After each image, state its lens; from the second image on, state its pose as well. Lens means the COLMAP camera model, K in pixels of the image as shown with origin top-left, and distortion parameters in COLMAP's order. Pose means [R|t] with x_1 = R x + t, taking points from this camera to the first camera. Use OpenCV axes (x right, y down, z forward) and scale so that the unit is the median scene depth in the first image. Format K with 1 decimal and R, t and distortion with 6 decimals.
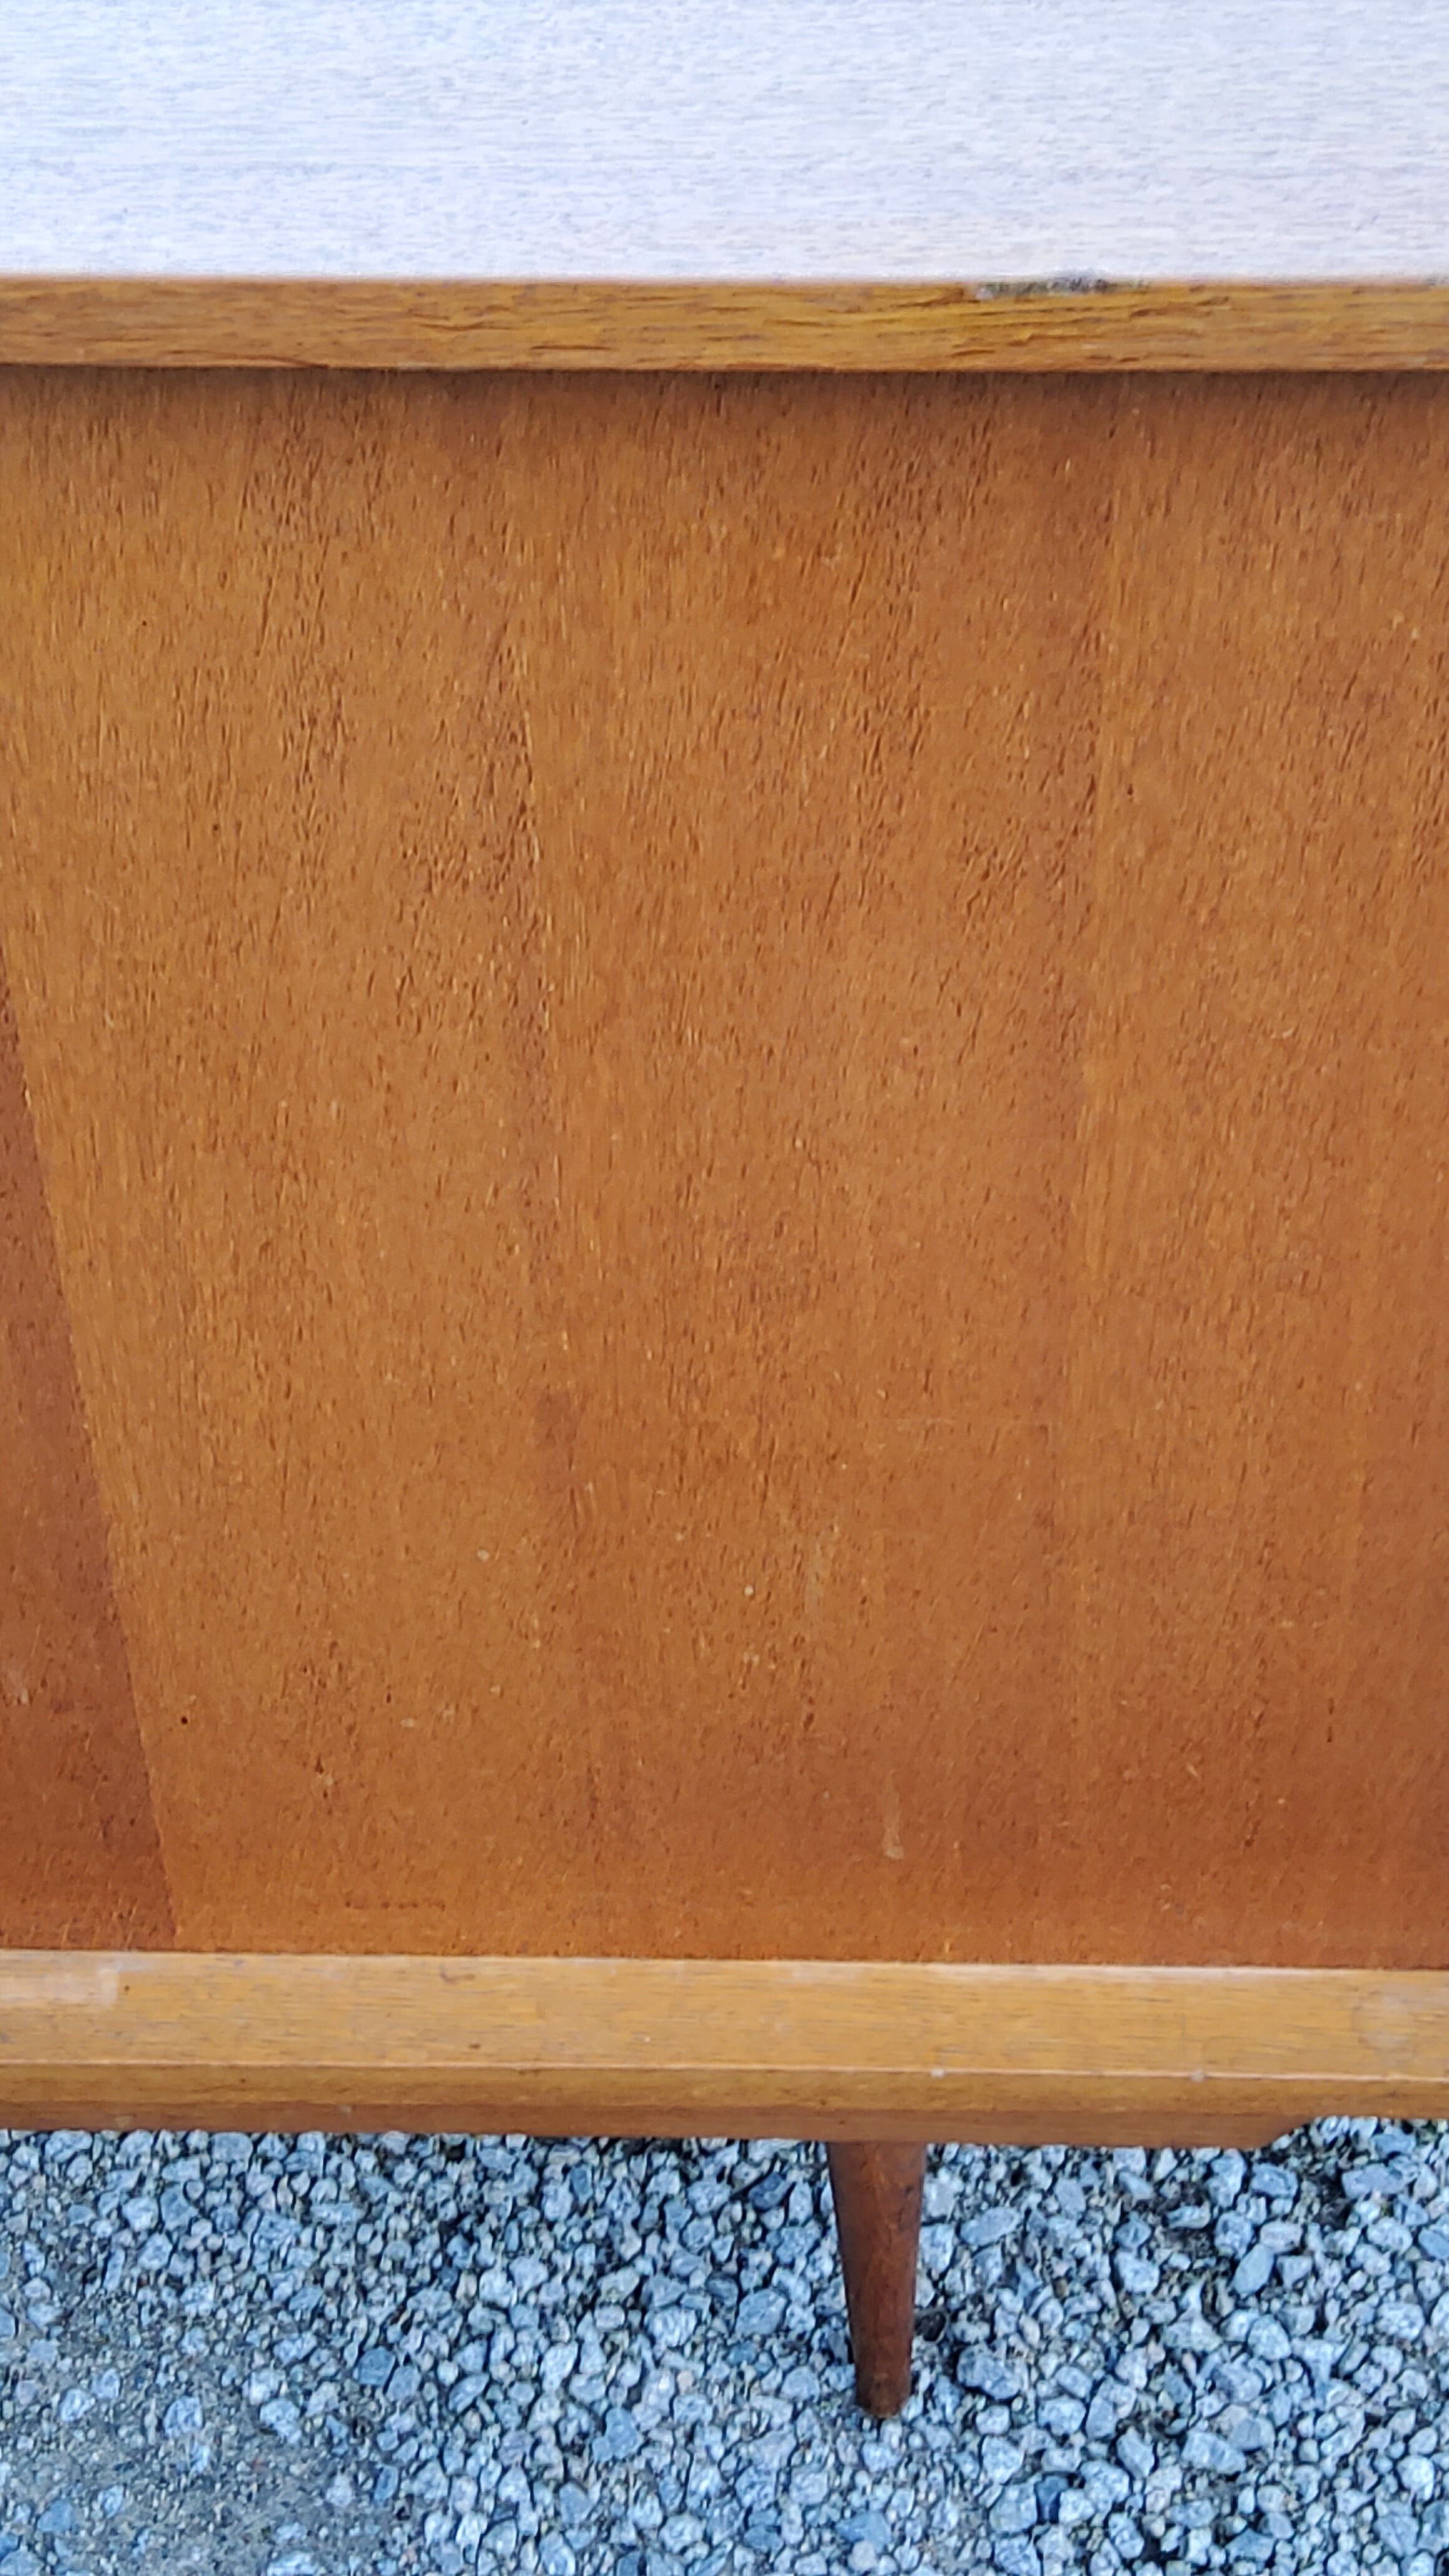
lens RADIAL K [[3852.5, 0, 774.8], [0, 3852.5, 1278.6], [0, 0, 1]] dist [0.098491, 0.000000]
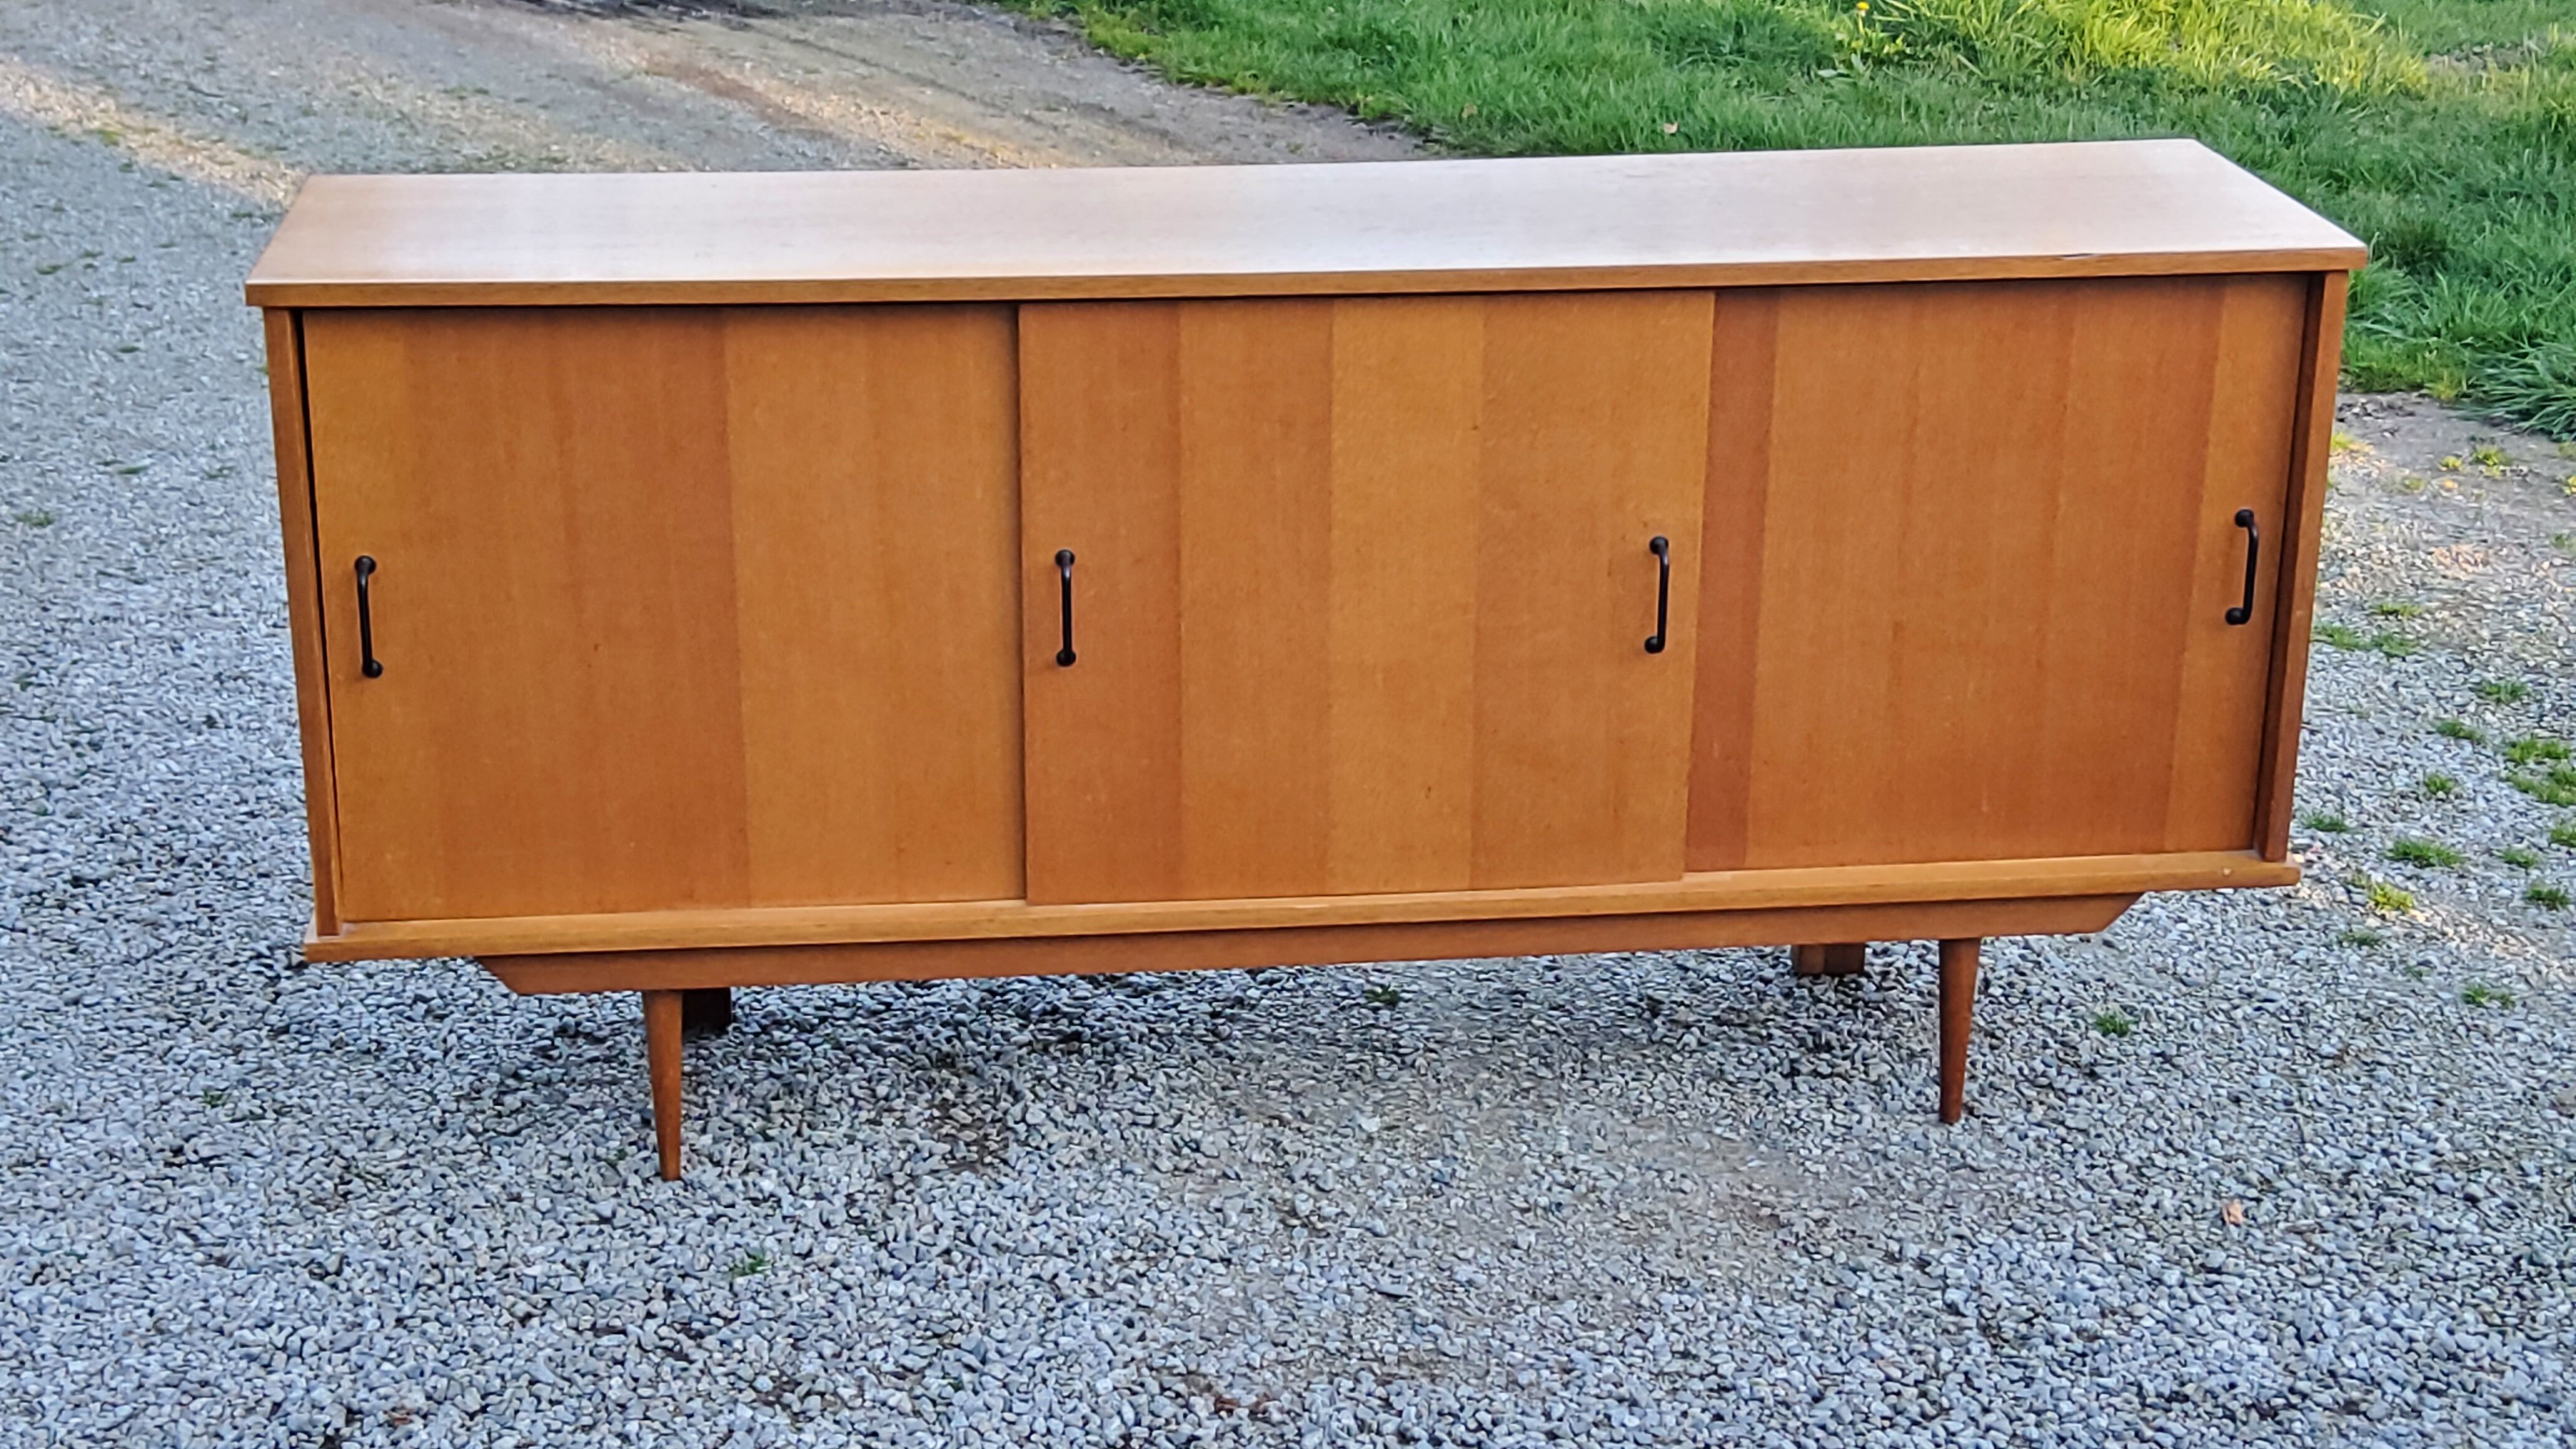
lens RADIAL K [[3852.5, 0, 1261.8], [0, 3852.5, 745.4], [0, 0, 1]] dist [0.098491, 0.000000]
pose [[0.988957, -0.031523, 0.144809, -1.149483], [0.080602, 0.934372, -0.347061, 1.313121], [-0.124366, 0.354900, 0.926595, -2.102754]]
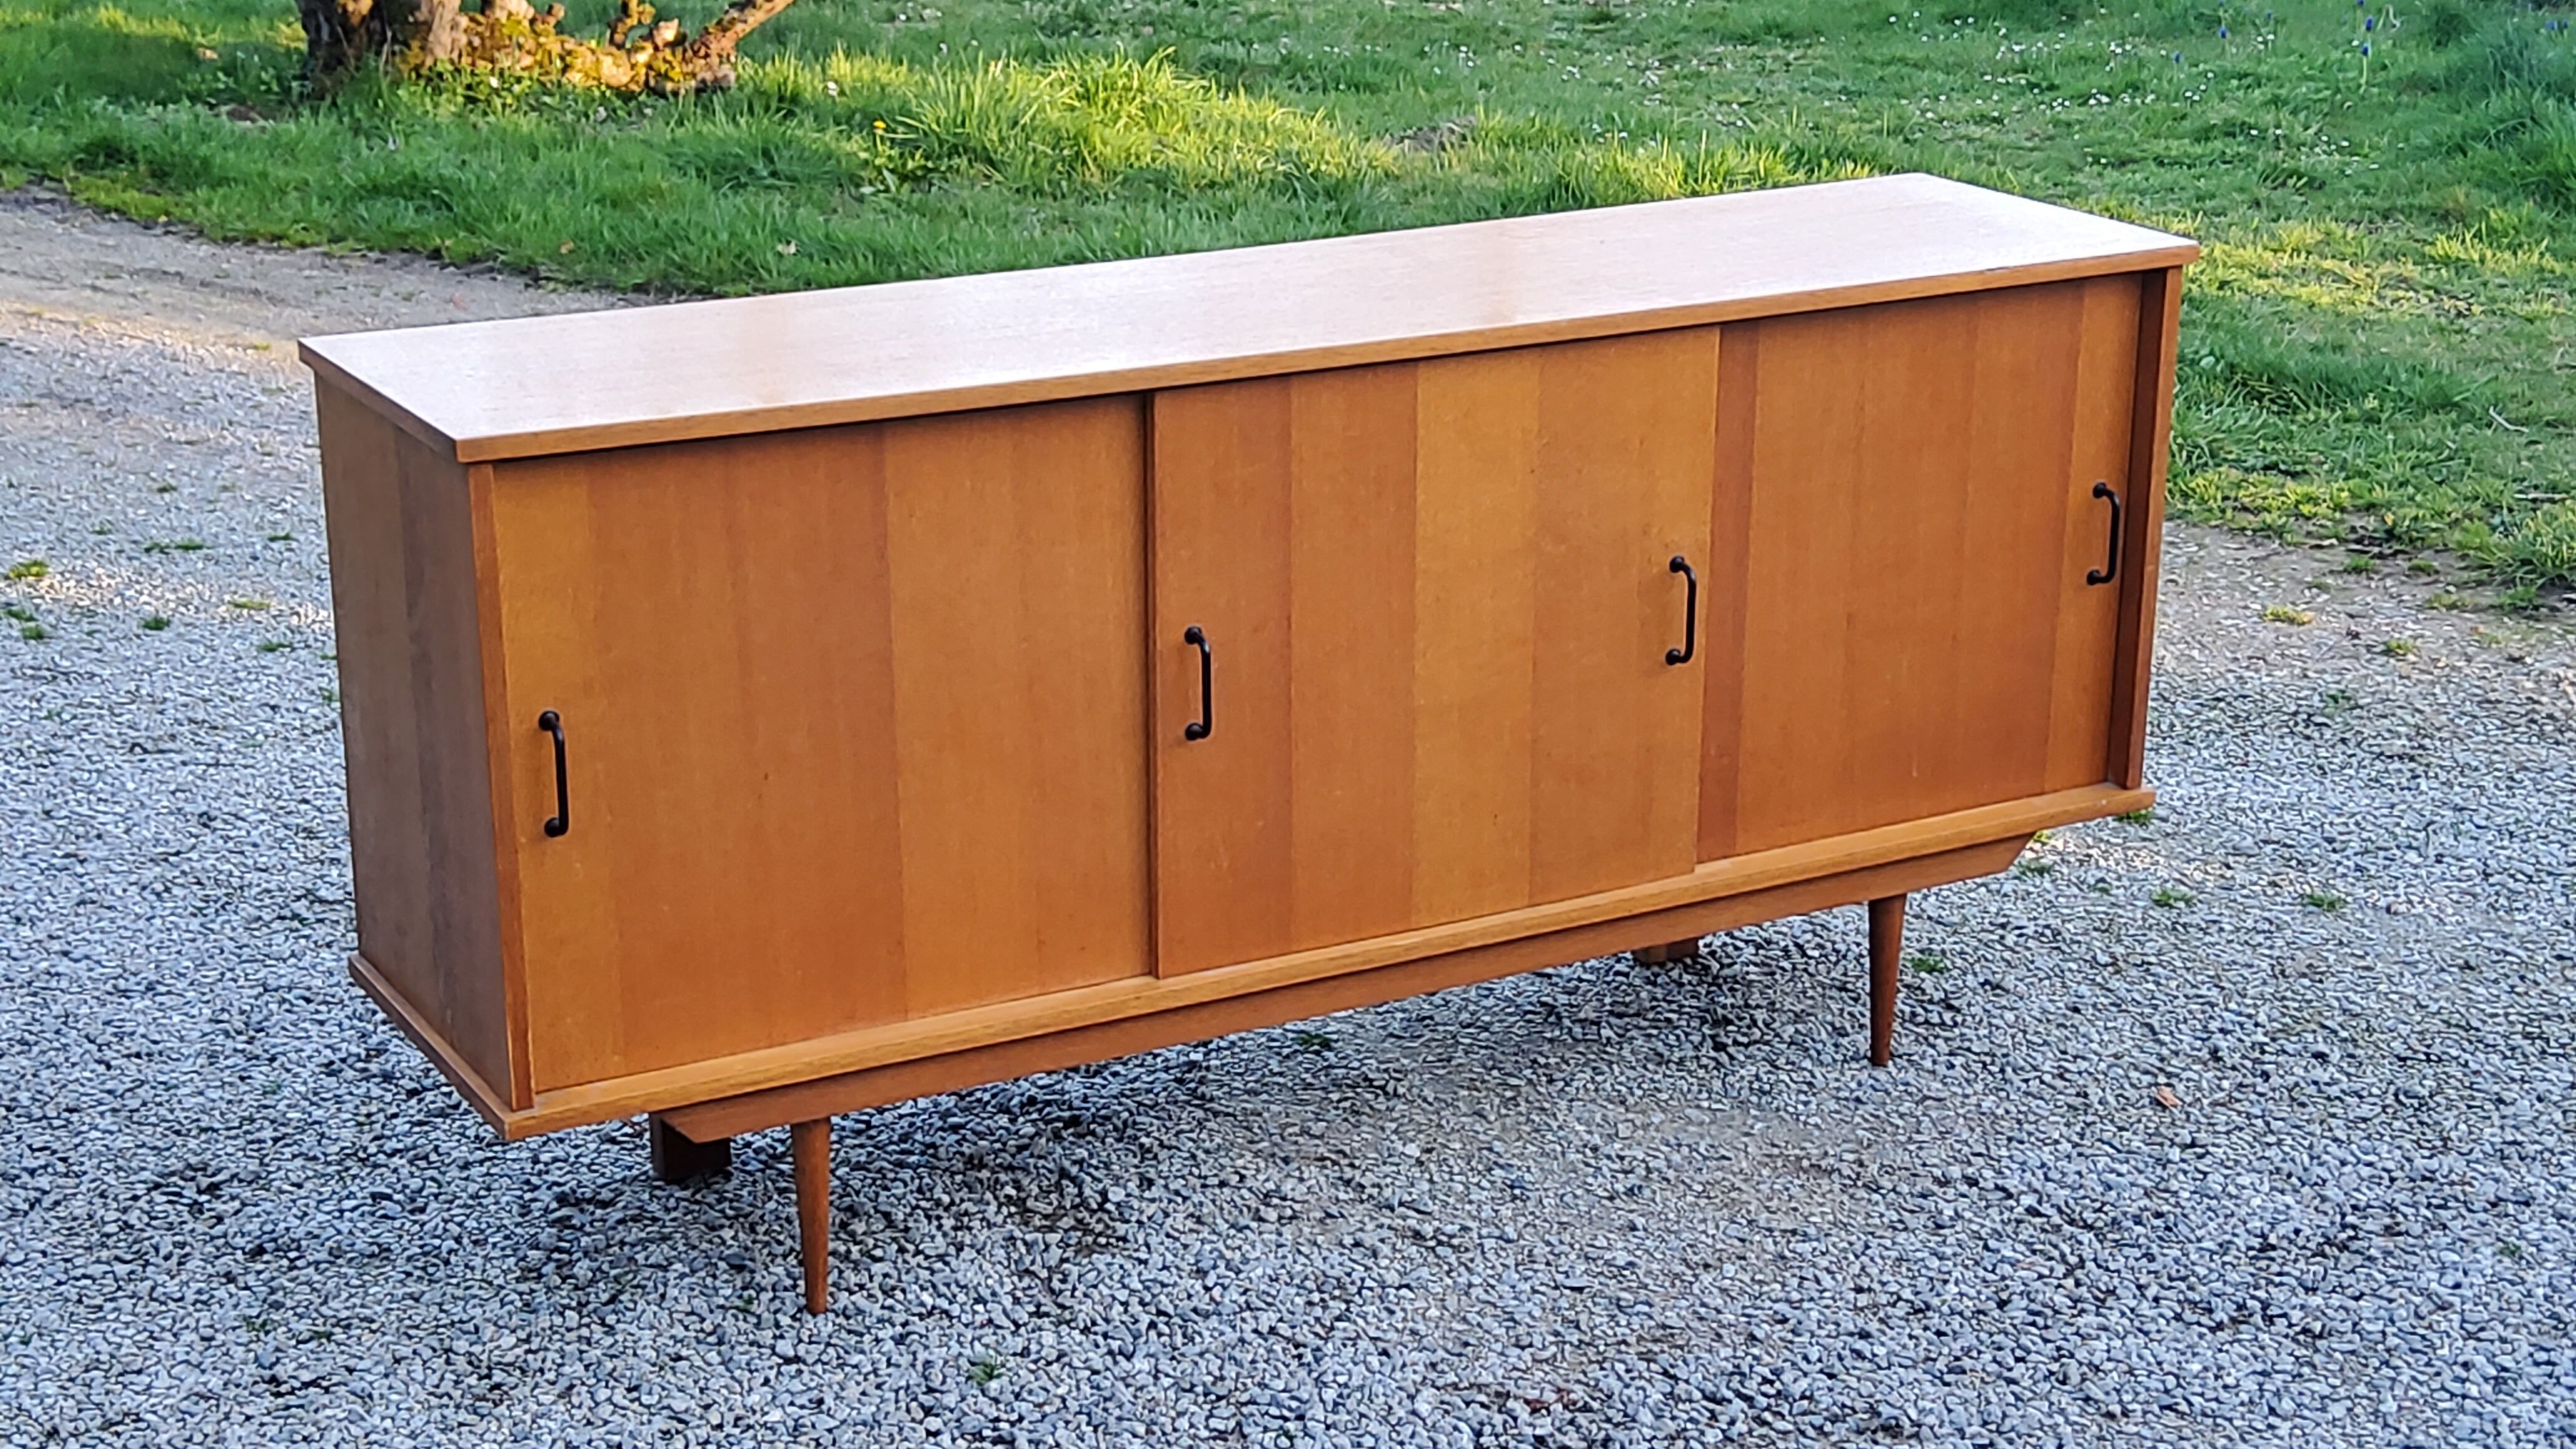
lens RADIAL K [[3852.5, 0, 1274.1], [0, 3852.5, 744.3], [0, 0, 1]] dist [0.098491, 0.000000]
pose [[0.857108, -0.144109, 0.494569, -2.508380], [0.325679, 0.895446, -0.303496, 1.144058], [-0.399123, 0.421199, 0.814428, -1.837073]]
